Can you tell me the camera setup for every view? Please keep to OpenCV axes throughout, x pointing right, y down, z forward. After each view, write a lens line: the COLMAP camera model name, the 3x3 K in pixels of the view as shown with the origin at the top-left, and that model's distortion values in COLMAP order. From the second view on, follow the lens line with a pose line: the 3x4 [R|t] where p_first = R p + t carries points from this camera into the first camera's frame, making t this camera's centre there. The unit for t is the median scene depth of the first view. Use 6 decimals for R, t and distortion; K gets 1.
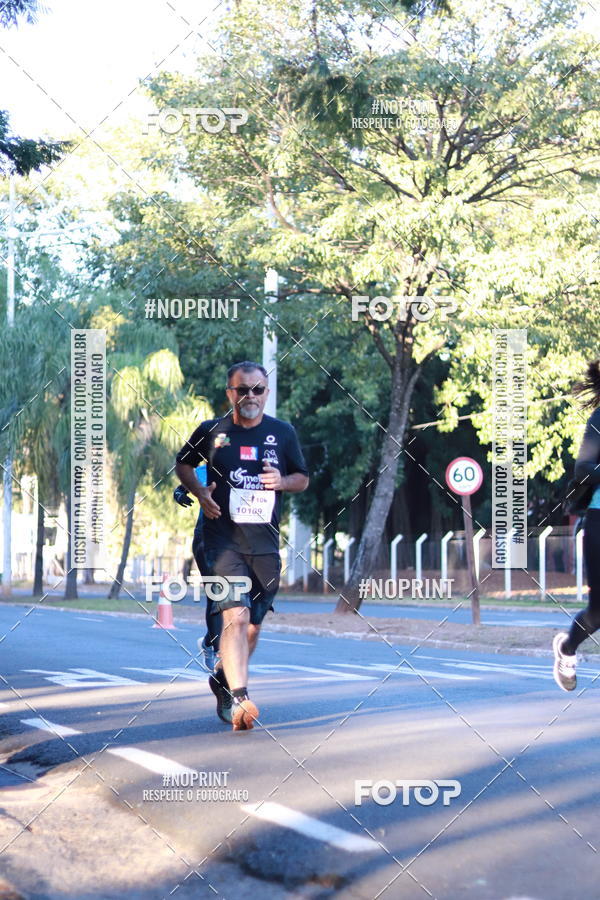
lens RADIAL K [[2091.0, 0, 290.8], [0, 2091.0, 446.1], [0, 0, 1]] dist [-0.021597, 0.000000]
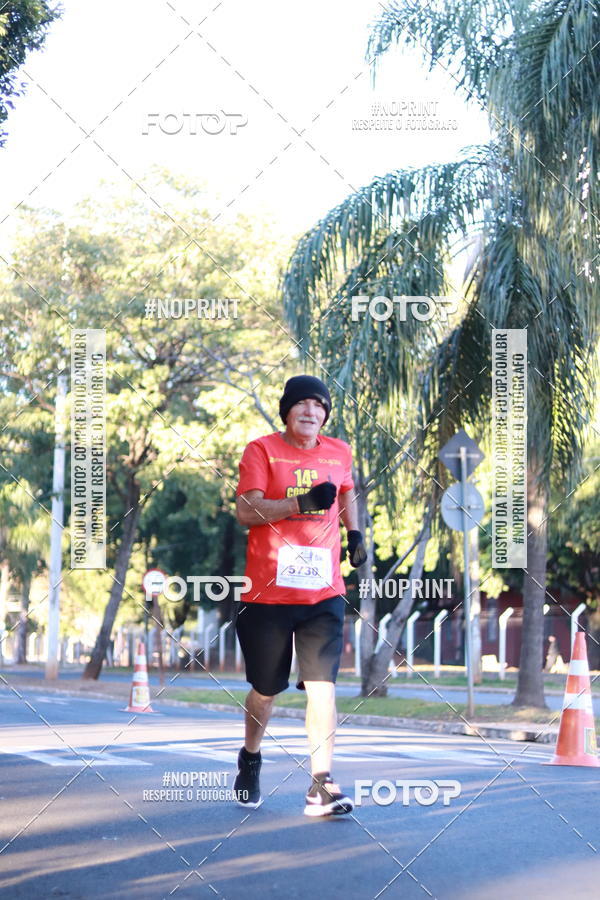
lens RADIAL K [[2091.0, 0, 297.5], [0, 2091.0, 449.5], [0, 0, 1]] dist [-0.021597, 0.000000]
pose [[0.999988, 0.004711, -0.001026, 0.167388], [-0.004747, 0.999264, -0.038052, -0.021040], [0.000846, 0.038057, 0.999275, -0.392819]]
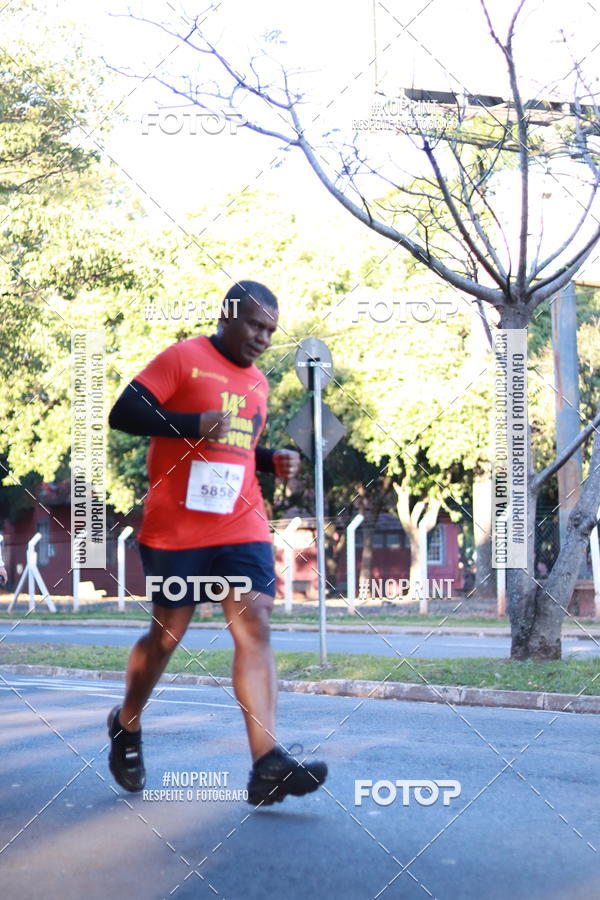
lens RADIAL K [[2091.0, 0, 291.1], [0, 2091.0, 451.5], [0, 0, 1]] dist [-0.021597, 0.000000]
pose [[0.961427, 0.000457, 0.275061, 0.000716], [0.000072, 0.999998, -0.001915, -0.000592], [-0.275061, 0.001861, 0.961425, -0.001955]]
